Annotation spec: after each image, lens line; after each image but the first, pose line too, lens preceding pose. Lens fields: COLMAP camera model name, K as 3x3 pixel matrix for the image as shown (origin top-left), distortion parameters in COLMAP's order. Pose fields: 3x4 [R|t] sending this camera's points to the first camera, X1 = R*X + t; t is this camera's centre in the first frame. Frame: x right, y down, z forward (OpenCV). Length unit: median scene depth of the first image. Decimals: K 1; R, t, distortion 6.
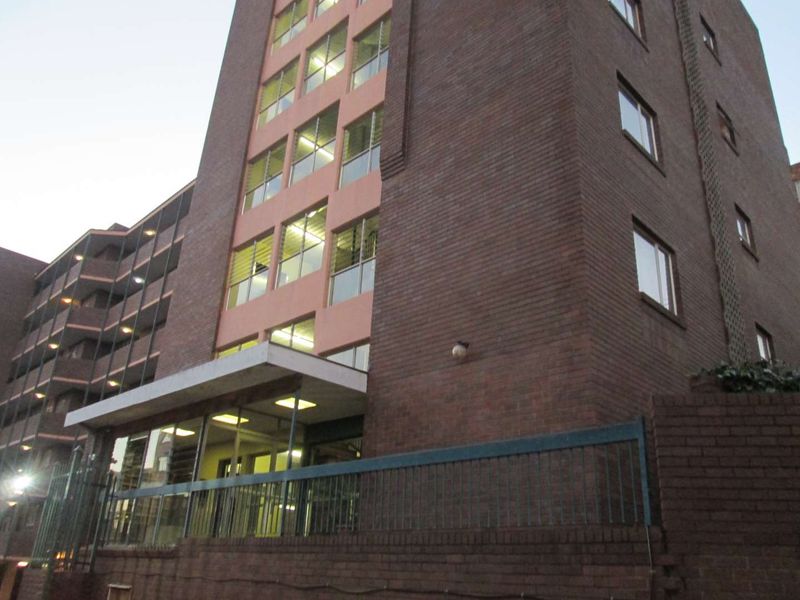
lens RADIAL K [[670.2, 0, 400.0], [0, 670.2, 300.0], [0, 0, 1]] dist [-0.034485, 0.001553]
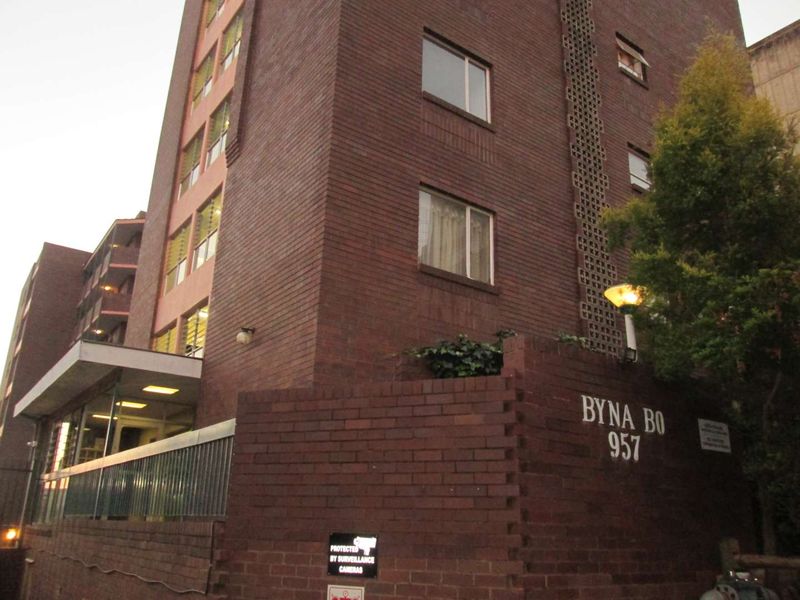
lens RADIAL K [[670.2, 0, 400.0], [0, 670.2, 300.0], [0, 0, 1]] dist [-0.034485, 0.001553]
pose [[0.986576, -0.081074, -0.141756, 0.248655], [0.090843, 0.993816, 0.063848, -0.013042], [0.135703, -0.075868, 0.987840, 0.011646]]
